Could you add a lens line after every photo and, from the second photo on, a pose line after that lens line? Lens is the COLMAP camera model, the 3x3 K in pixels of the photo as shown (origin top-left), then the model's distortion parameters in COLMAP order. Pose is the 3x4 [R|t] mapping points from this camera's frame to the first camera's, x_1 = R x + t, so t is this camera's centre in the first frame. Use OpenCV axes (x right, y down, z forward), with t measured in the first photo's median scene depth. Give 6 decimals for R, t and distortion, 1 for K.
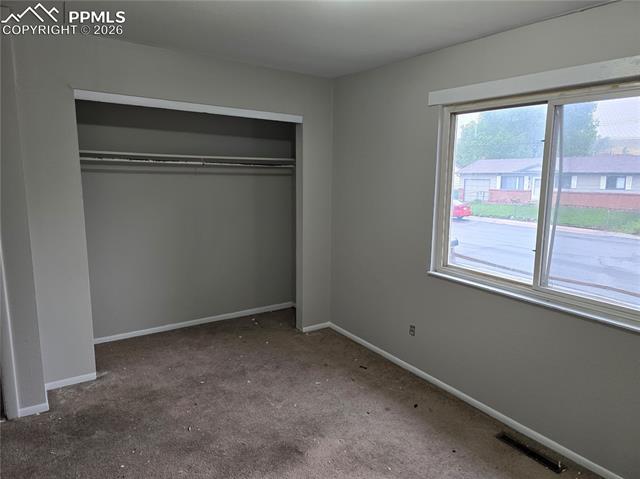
lens RADIAL K [[424.9, 0, 317.4], [0, 424.9, 238.7], [0, 0, 1]] dist [0.006318, -0.000563]
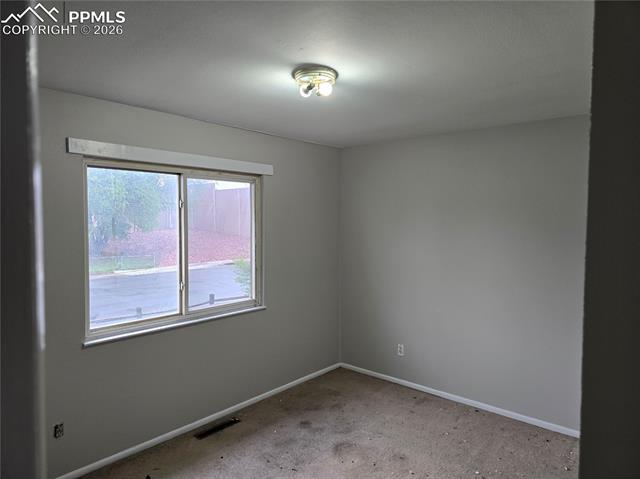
lens RADIAL K [[424.9, 0, 317.4], [0, 424.9, 238.7], [0, 0, 1]] dist [0.006318, -0.000563]
pose [[-0.267696, -0.055697, 0.961892, -0.739960], [0.153275, 0.983153, 0.099585, -0.156410], [-0.951234, 0.174093, -0.254650, 0.803329]]
